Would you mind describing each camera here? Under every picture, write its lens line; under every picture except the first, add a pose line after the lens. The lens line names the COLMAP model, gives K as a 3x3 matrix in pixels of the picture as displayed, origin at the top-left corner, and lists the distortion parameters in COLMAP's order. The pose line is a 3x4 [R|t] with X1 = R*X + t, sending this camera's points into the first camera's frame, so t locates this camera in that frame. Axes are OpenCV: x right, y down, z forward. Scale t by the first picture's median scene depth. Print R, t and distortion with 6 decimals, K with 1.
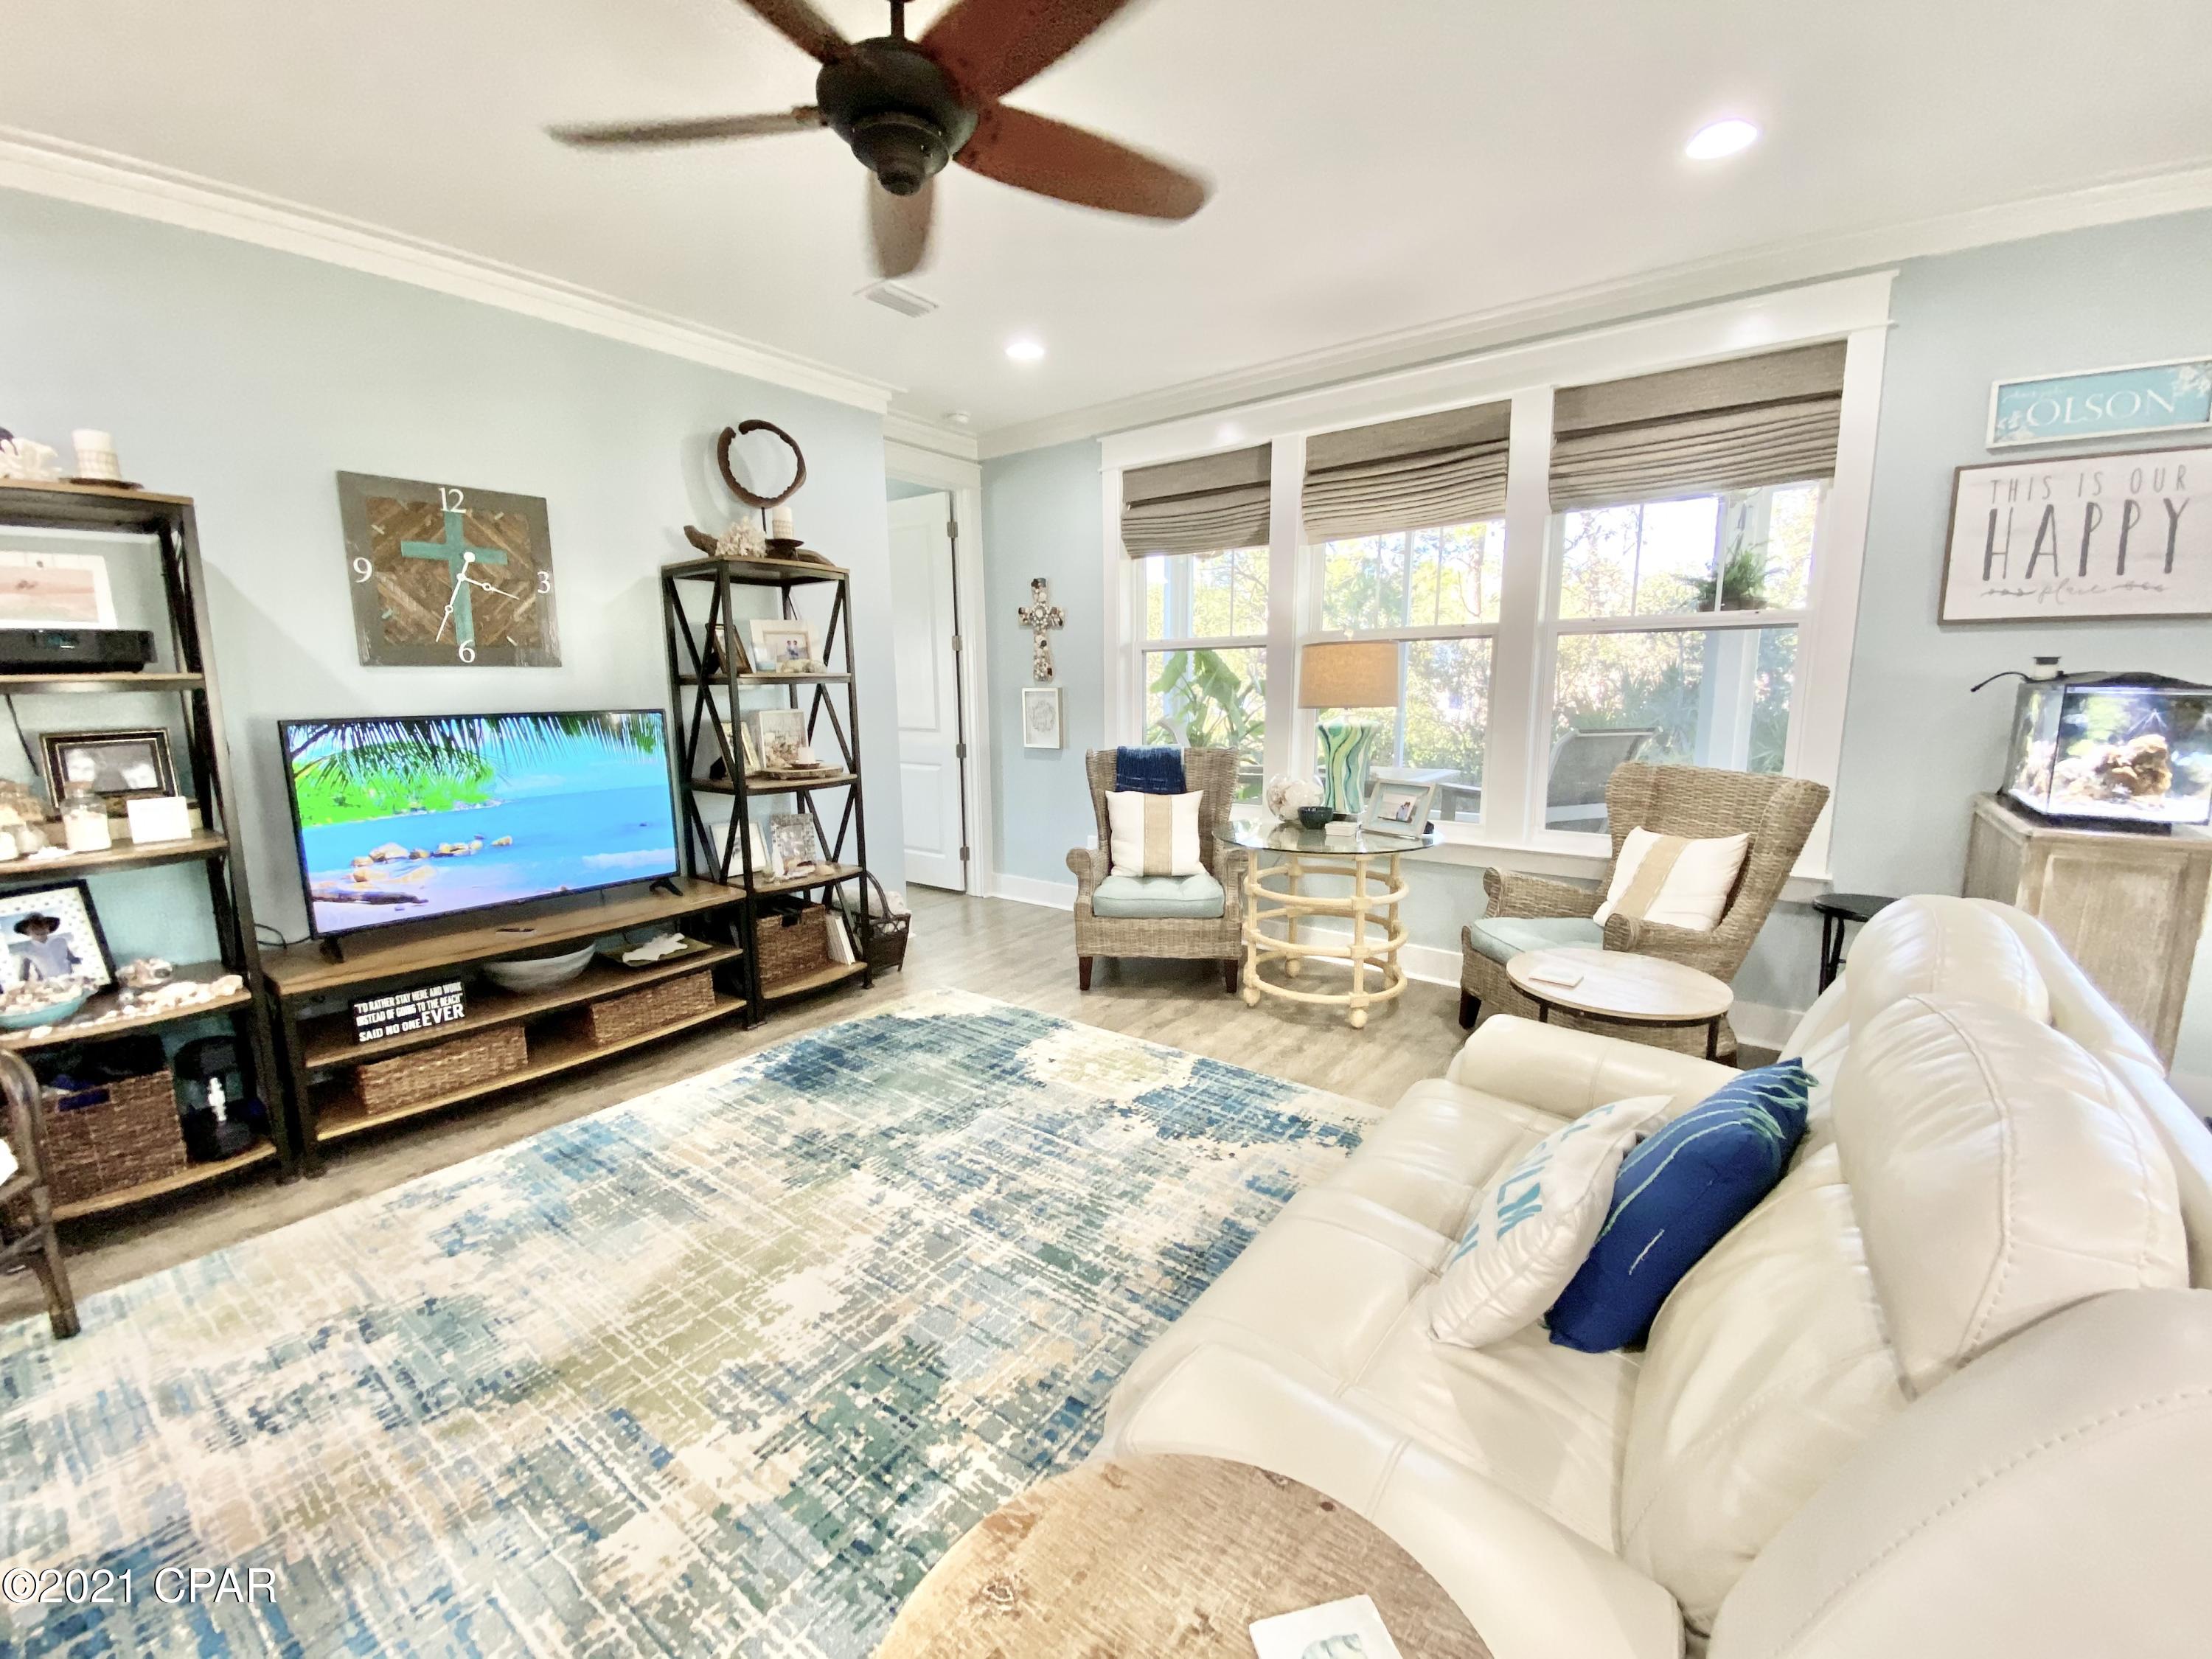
lens RADIAL K [[893.5, 0, 1095.2], [0, 893.5, 828.2], [0, 0, 1]] dist [0.026867, -0.023489]
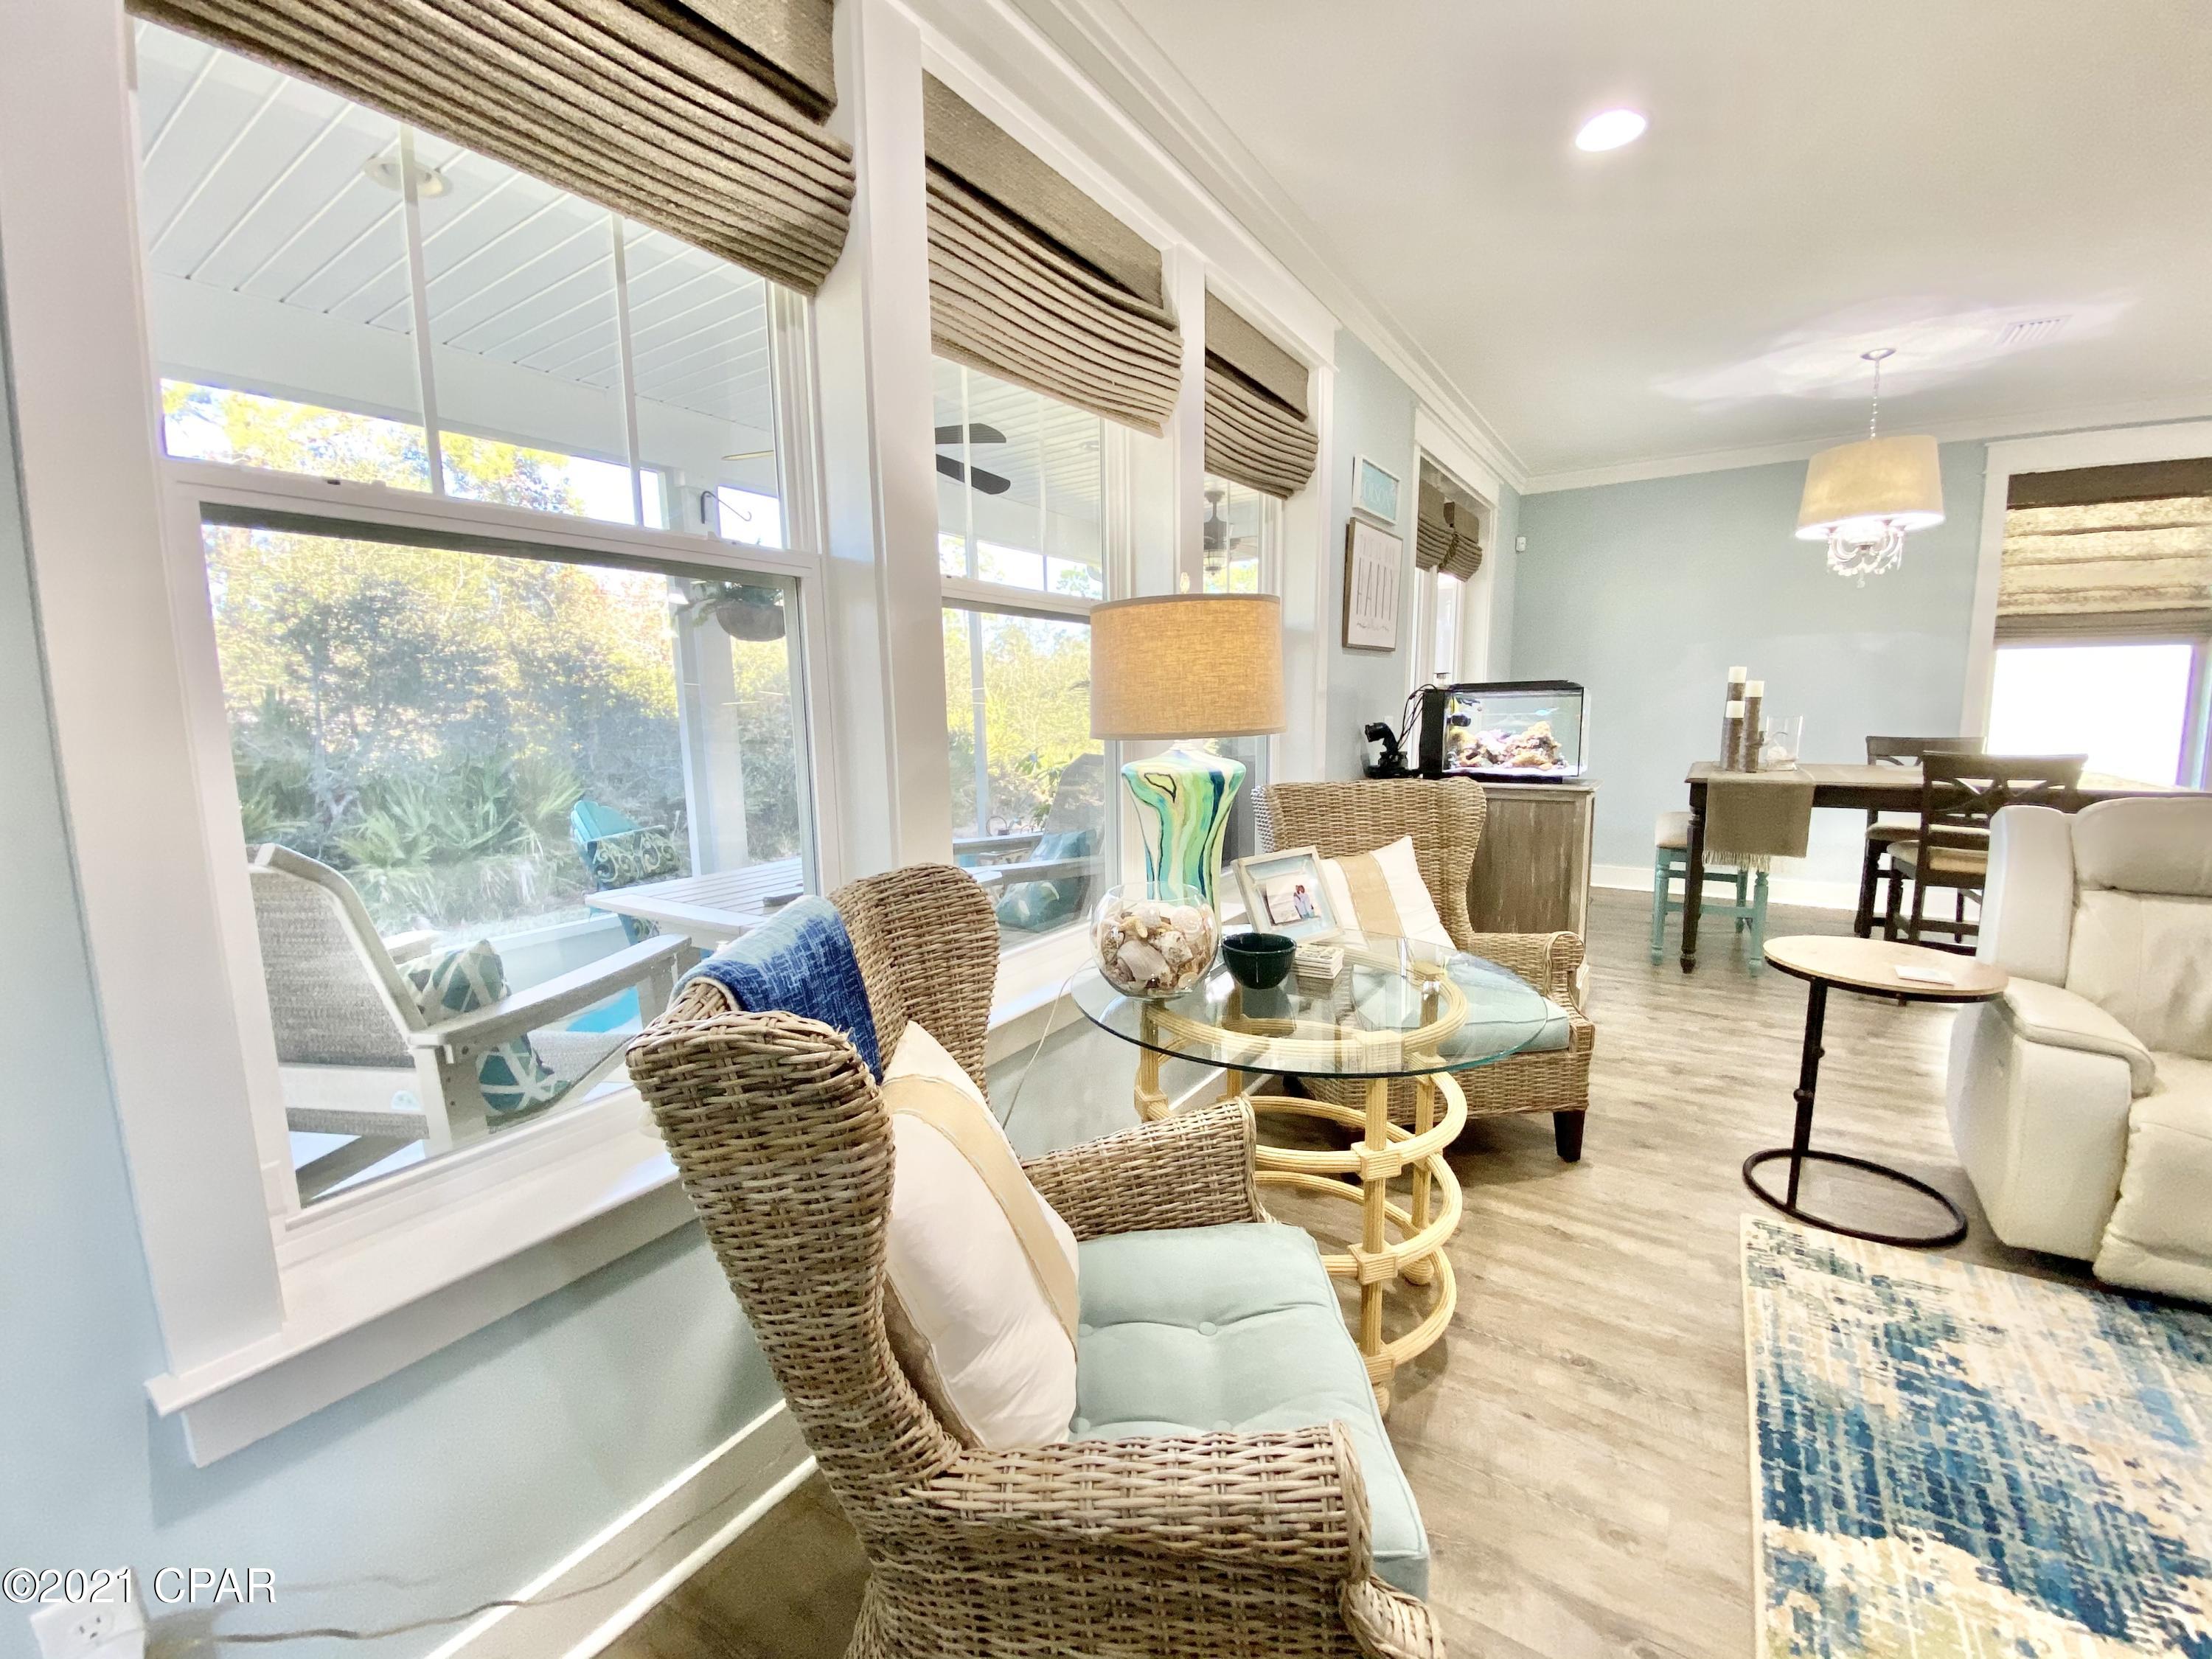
lens RADIAL K [[899.4, 0, 1100.6], [0, 899.4, 826.5], [0, 0, 1]] dist [0.024671, -0.021800]
pose [[-0.067979, -0.123379, 0.990029, -0.233190], [0.178989, 0.974716, 0.133760, -0.177065], [-0.981500, 0.186297, -0.044177, 1.190536]]
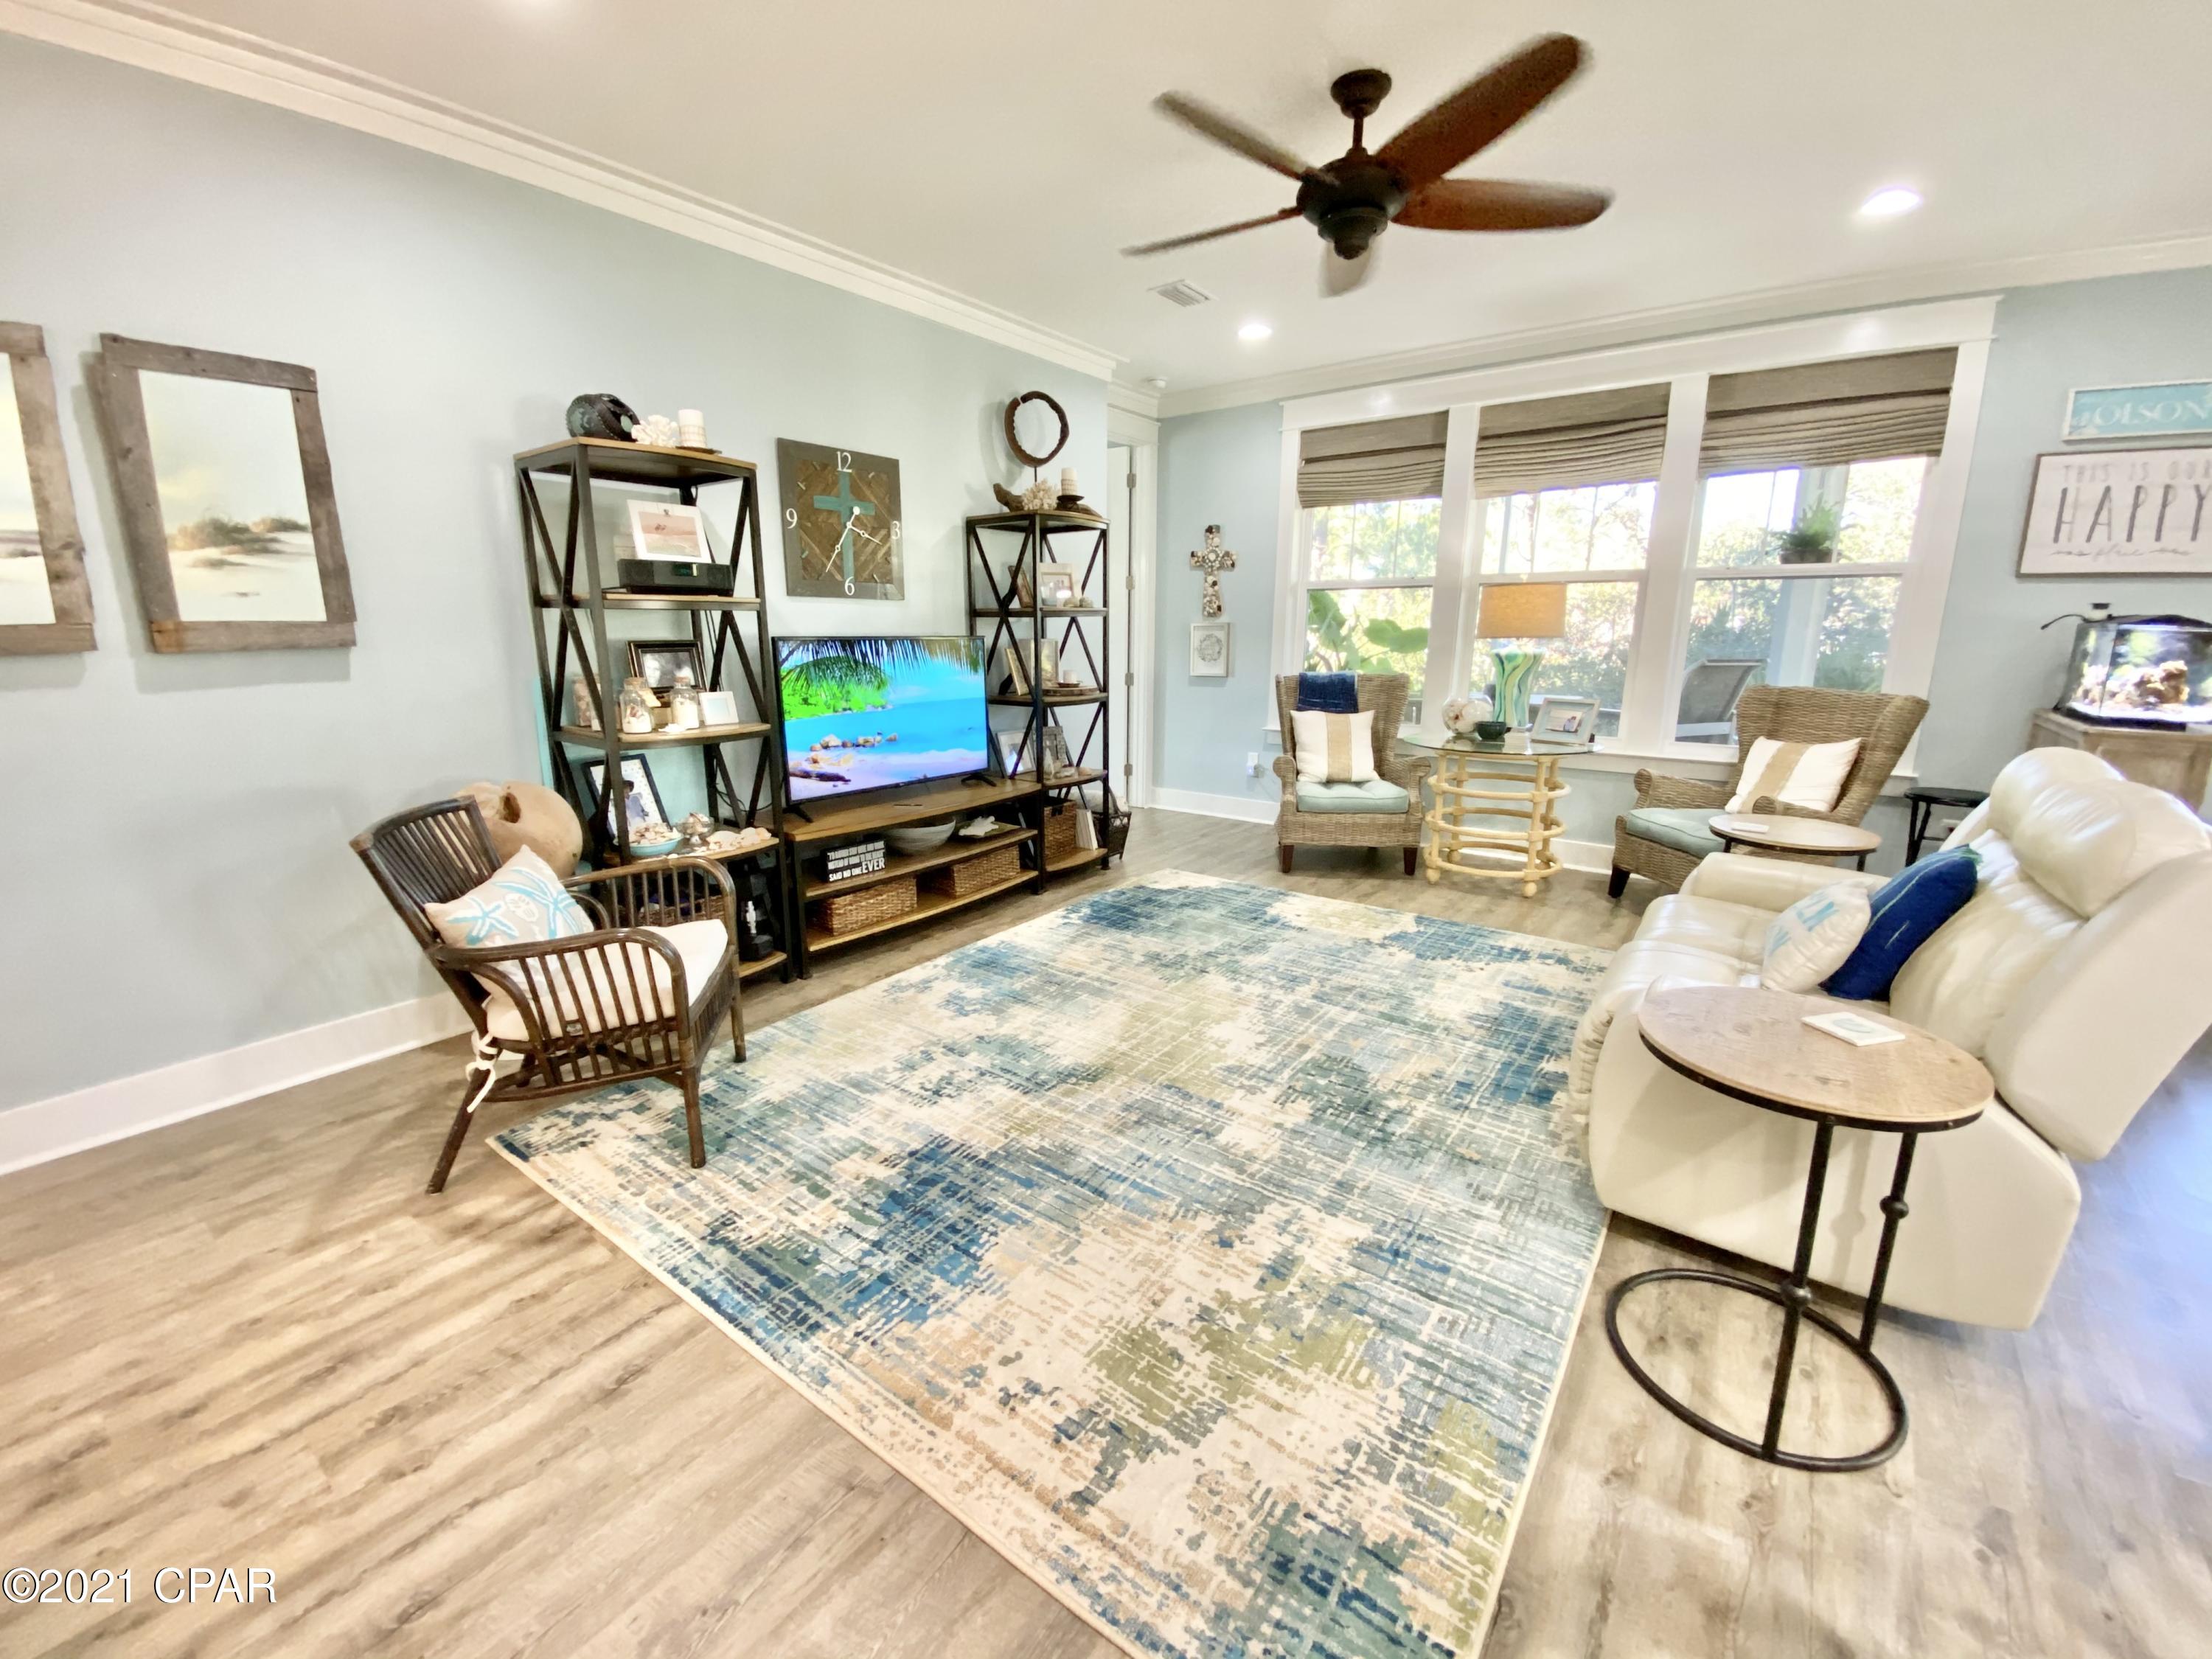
lens RADIAL K [[893.5, 0, 1095.2], [0, 893.5, 828.2], [0, 0, 1]] dist [0.026867, -0.023489]
pose [[0.999944, 0.008428, 0.006346, -0.324780], [-0.008811, 0.997981, 0.062900, 0.053773], [-0.005803, -0.062952, 0.998000, -0.247141]]
